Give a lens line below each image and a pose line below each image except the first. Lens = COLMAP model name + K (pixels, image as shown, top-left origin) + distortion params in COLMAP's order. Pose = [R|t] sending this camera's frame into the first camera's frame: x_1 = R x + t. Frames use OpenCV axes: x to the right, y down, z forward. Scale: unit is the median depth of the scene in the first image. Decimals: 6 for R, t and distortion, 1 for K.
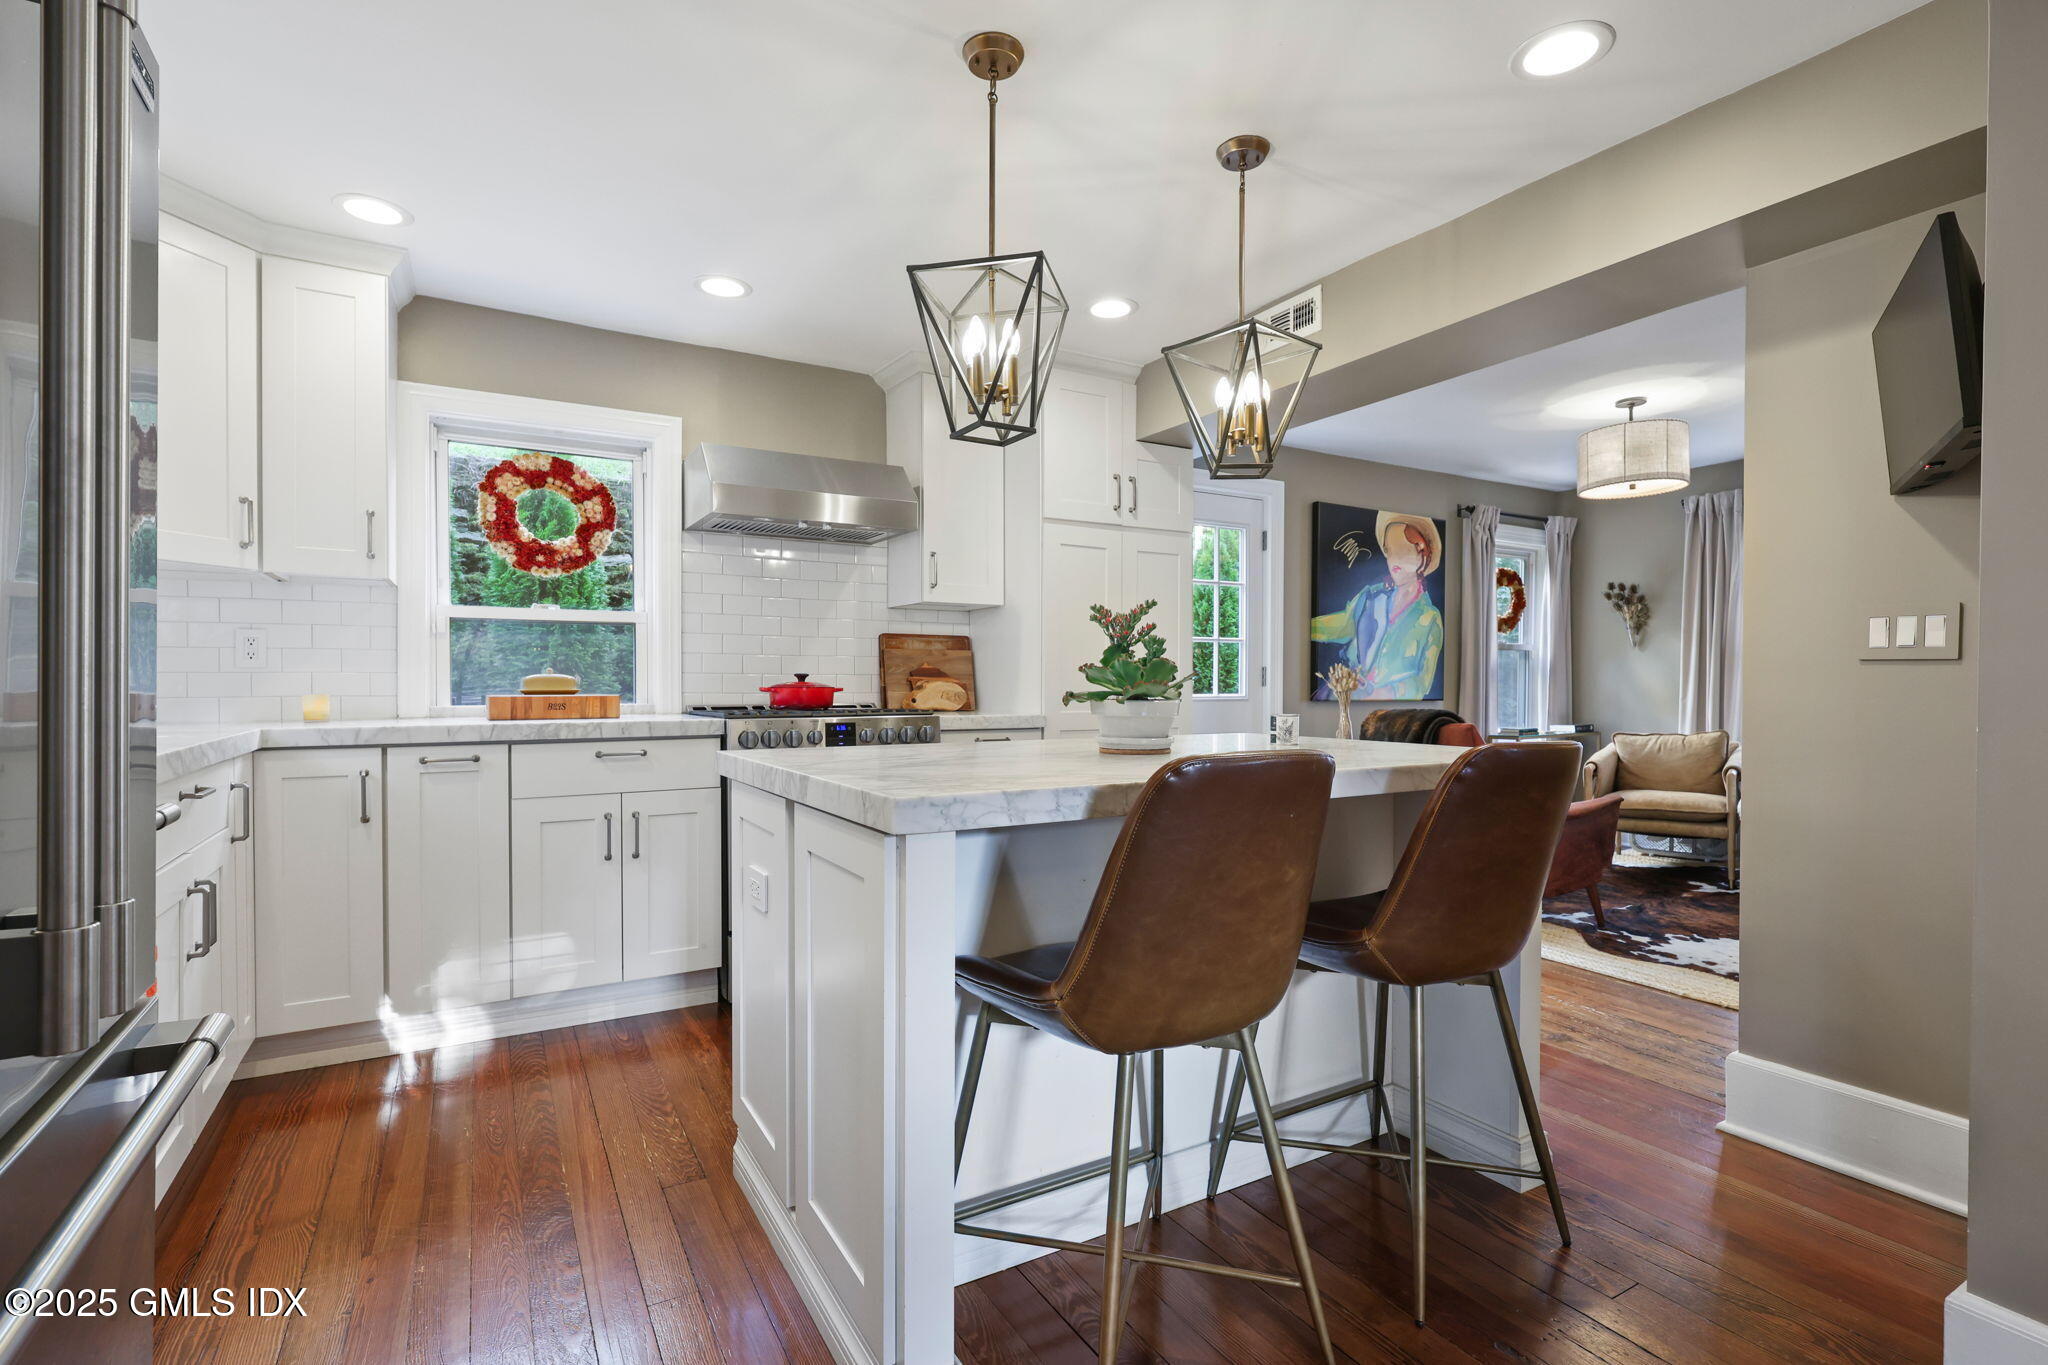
lens RADIAL K [[959.1, 0, 1026.9], [0, 959.1, 691.6], [0, 0, 1]] dist [0.003925, 0.000282]
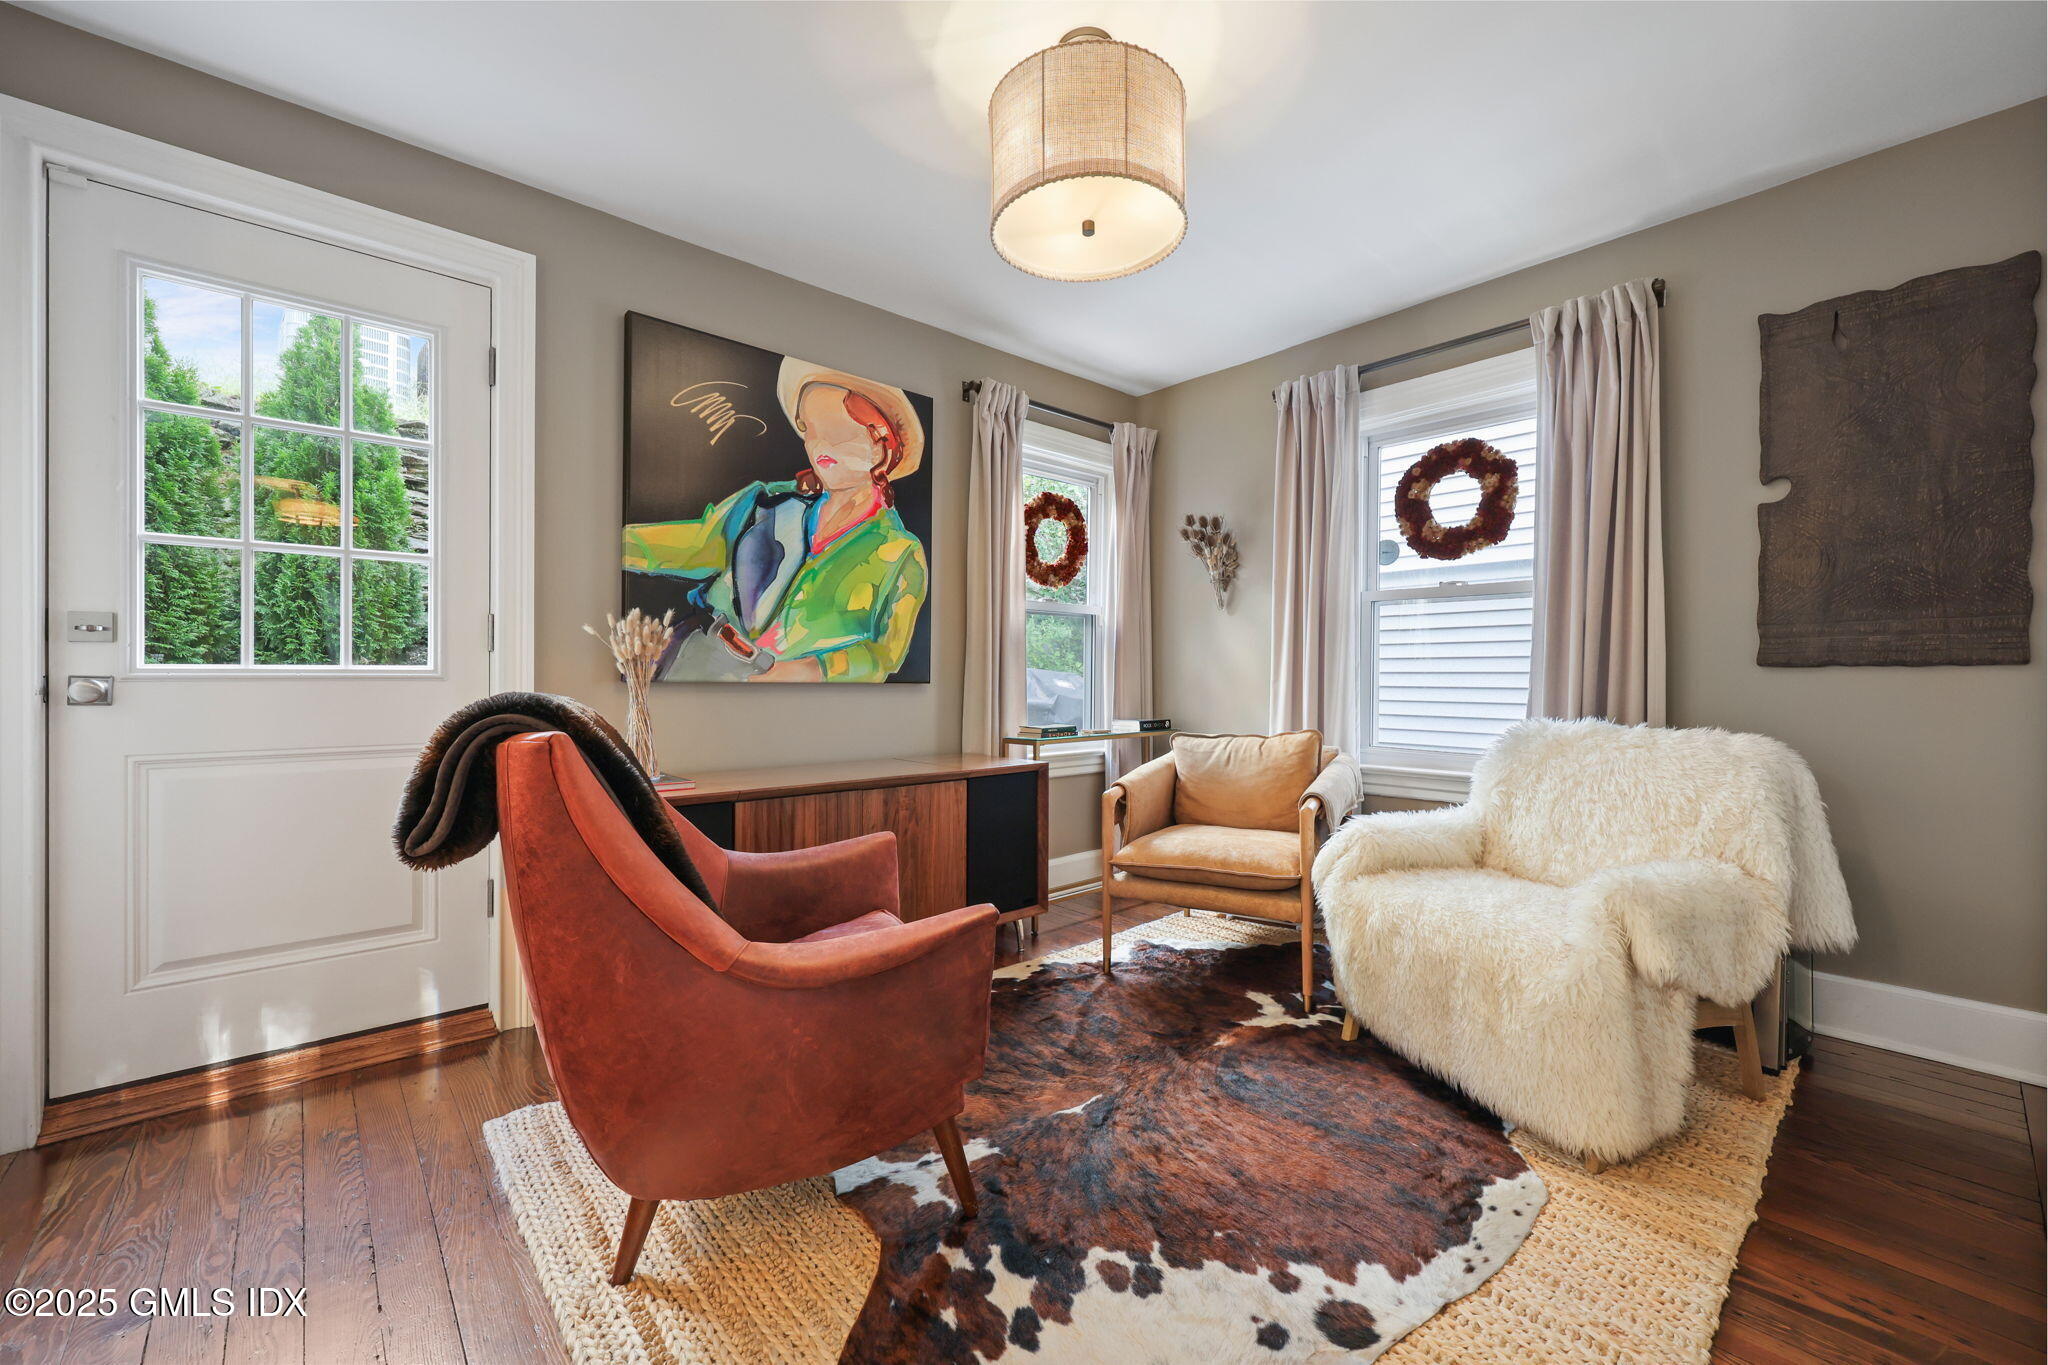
lens RADIAL K [[841.2, 0, 1026.3], [0, 841.2, 677.4], [0, 0, 1]] dist [0.000218, -0.000028]
pose [[0.978912, 0.004538, 0.204230, 0.390194], [-0.002902, 0.999961, -0.008311, 0.009715], [-0.204260, 0.007543, 0.978888, 0.454226]]
